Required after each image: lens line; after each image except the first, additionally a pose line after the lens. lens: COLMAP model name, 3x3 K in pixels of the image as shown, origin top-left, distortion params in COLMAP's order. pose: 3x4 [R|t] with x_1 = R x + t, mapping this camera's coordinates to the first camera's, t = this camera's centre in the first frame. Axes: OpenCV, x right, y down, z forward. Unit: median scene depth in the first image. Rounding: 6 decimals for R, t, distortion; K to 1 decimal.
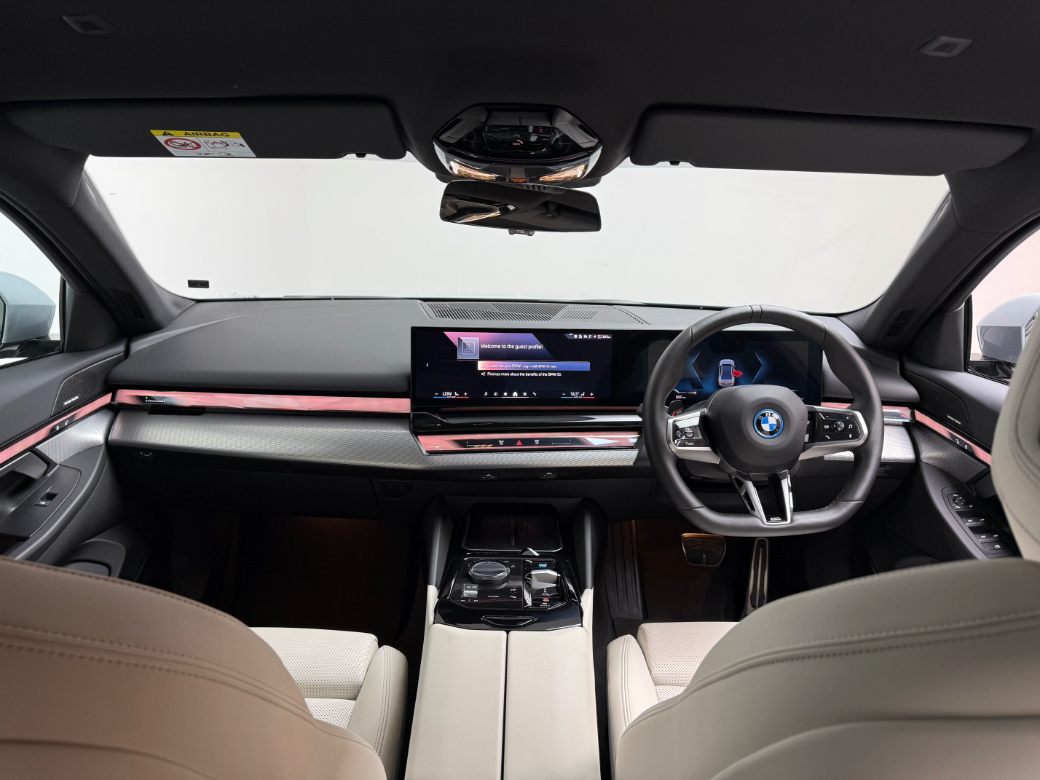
lens RADIAL K [[741.2, 0, 520.0], [0, 741.2, 390.0], [0, 0, 1]] dist [0.084942, -0.127435]
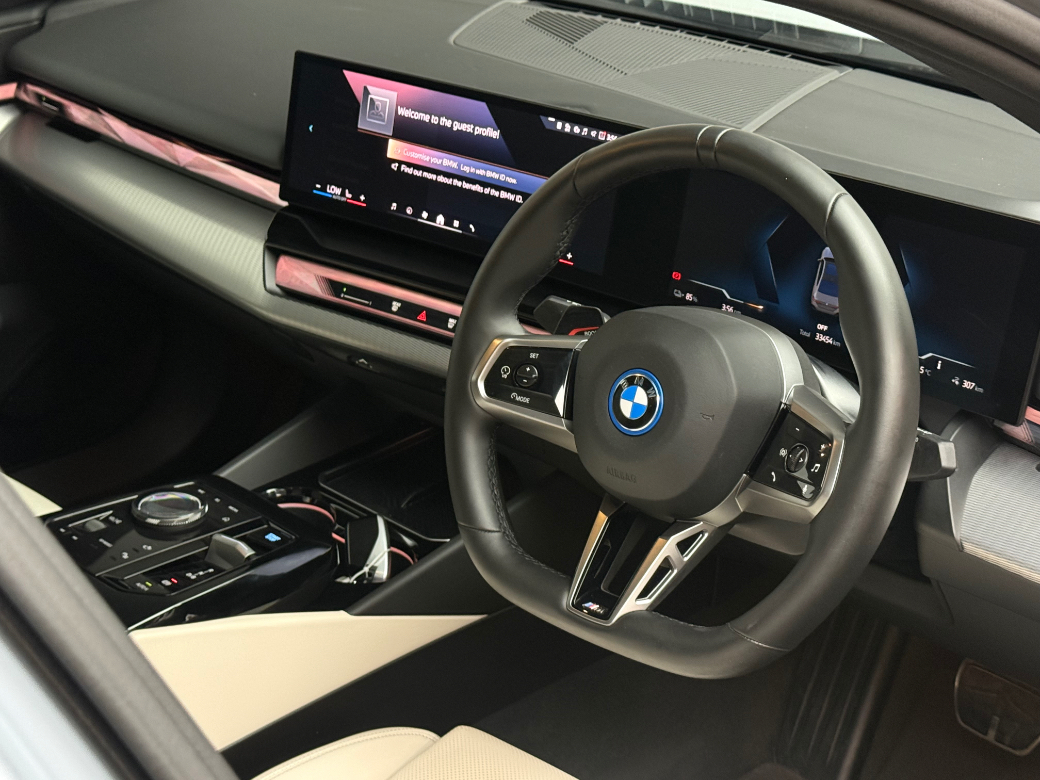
lens RADIAL K [[1679.9, 0, 520.0], [0, 1679.9, 390.0], [0, 0, 1]] dist [0.104122, -0.051904]
pose [[0.726742, 0.278992, -0.627701, 0.779164], [-0.175049, 0.958854, 0.223510, -0.147509], [0.664231, -0.052556, 0.745677, 0.190459]]
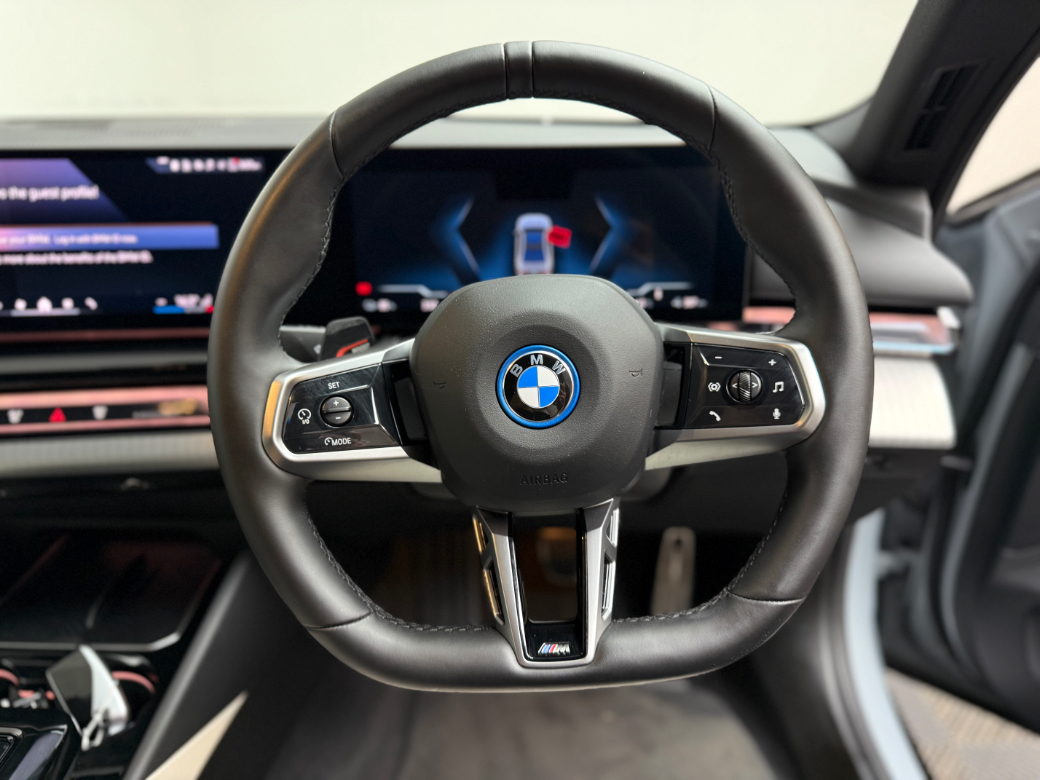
lens RADIAL K [[741.2, 0, 520.0], [0, 741.2, 390.0], [0, 0, 1]] dist [0.084942, -0.127435]
pose [[0.999414, -0.016054, -0.030223, 0.289429], [0.020367, 0.988734, 0.148290, -0.004608], [0.027502, -0.148819, 0.988482, 0.567477]]
